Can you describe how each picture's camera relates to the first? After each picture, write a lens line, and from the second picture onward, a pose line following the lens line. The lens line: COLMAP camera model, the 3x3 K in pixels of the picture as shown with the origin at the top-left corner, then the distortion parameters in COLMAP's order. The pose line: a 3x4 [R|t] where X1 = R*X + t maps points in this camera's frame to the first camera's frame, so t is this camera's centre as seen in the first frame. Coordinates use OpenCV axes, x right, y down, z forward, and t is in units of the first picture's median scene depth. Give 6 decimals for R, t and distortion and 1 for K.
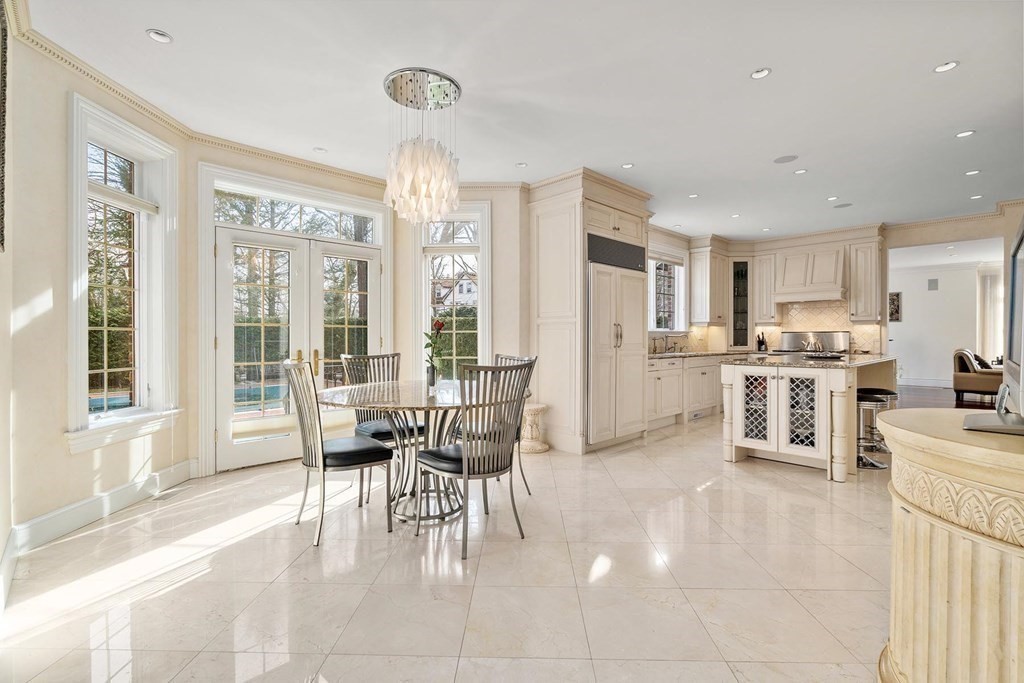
lens RADIAL K [[464.6, 0, 513.3], [0, 464.6, 335.1], [0, 0, 1]] dist [-0.001286, -0.000045]
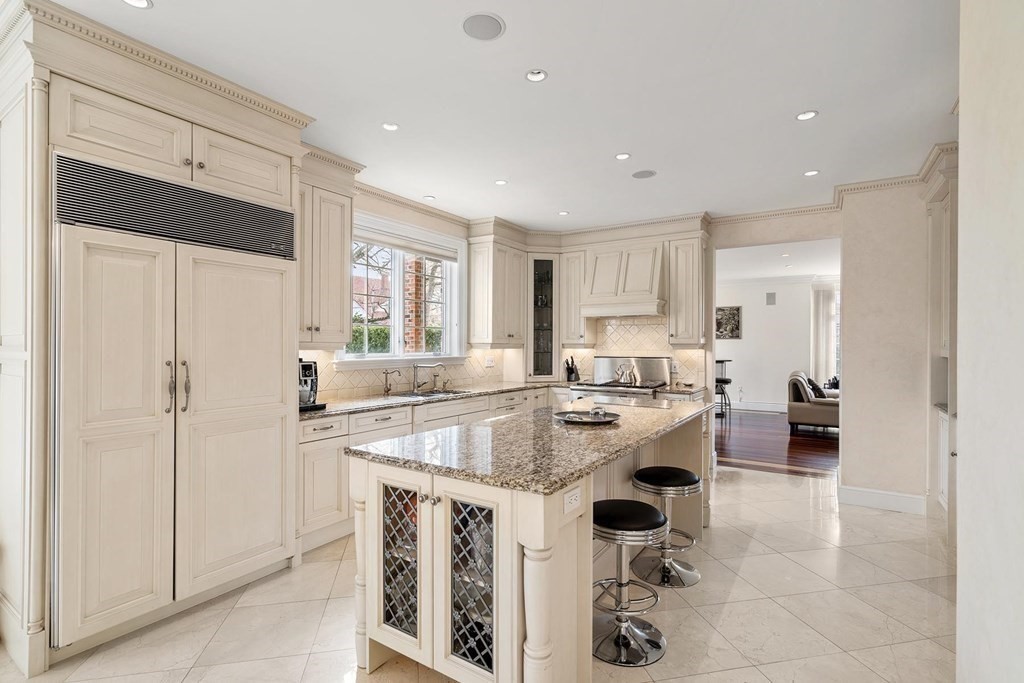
lens RADIAL K [[484.8, 0, 512.0], [0, 484.8, 341.5], [0, 0, 1]] dist [-0.013035, 0.000139]
pose [[0.973244, 0.005433, 0.229709, 0.288036], [-0.004848, 0.999983, -0.003107, -0.029145], [-0.229722, 0.001910, 0.973254, 0.290488]]
